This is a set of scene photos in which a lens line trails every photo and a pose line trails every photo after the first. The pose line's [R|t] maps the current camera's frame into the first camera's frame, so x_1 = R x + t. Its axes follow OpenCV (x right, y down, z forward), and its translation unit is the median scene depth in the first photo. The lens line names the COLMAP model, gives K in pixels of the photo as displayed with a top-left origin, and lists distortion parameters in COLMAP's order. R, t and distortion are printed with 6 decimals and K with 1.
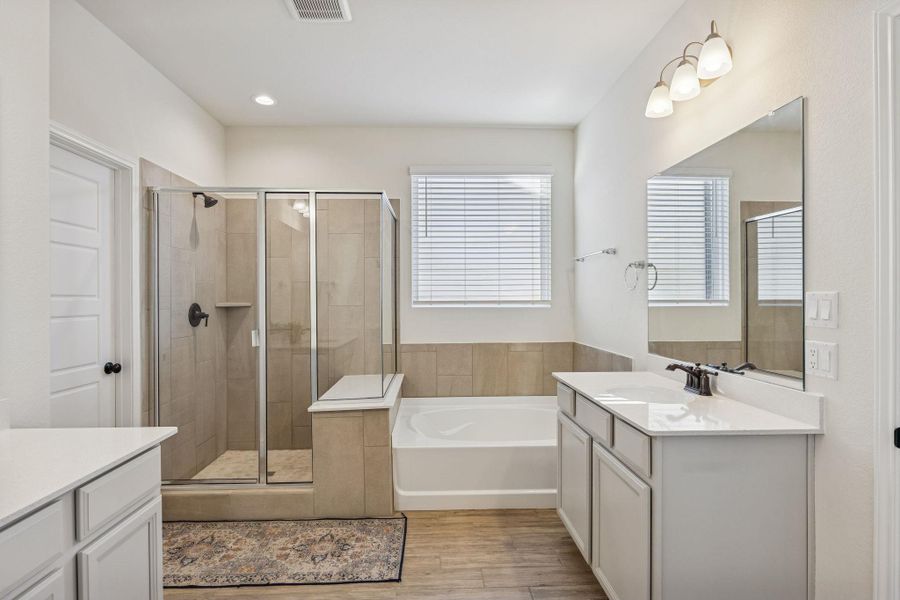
lens RADIAL K [[451.6, 0, 450.0], [0, 451.6, 300.0], [0, 0, 1]] dist [-0.001553, -0.000224]
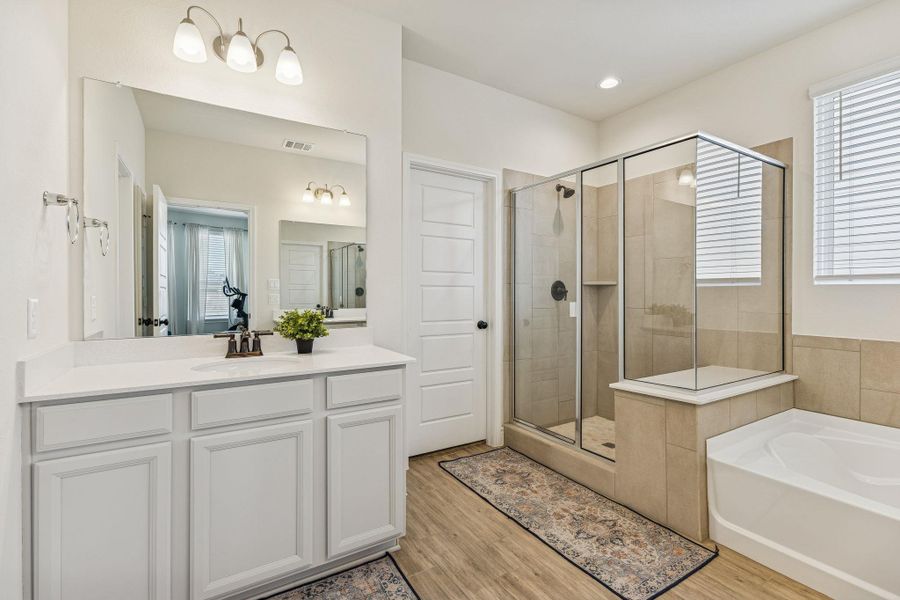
lens RADIAL K [[409.7, 0, 448.0], [0, 409.7, 291.9], [0, 0, 1]] dist [-0.000230, 0.000035]
pose [[0.493610, 0.007958, -0.869647, 0.278339], [-0.007257, 0.999961, 0.005032, 0.041364], [0.869653, 0.003827, 0.493649, 0.265769]]
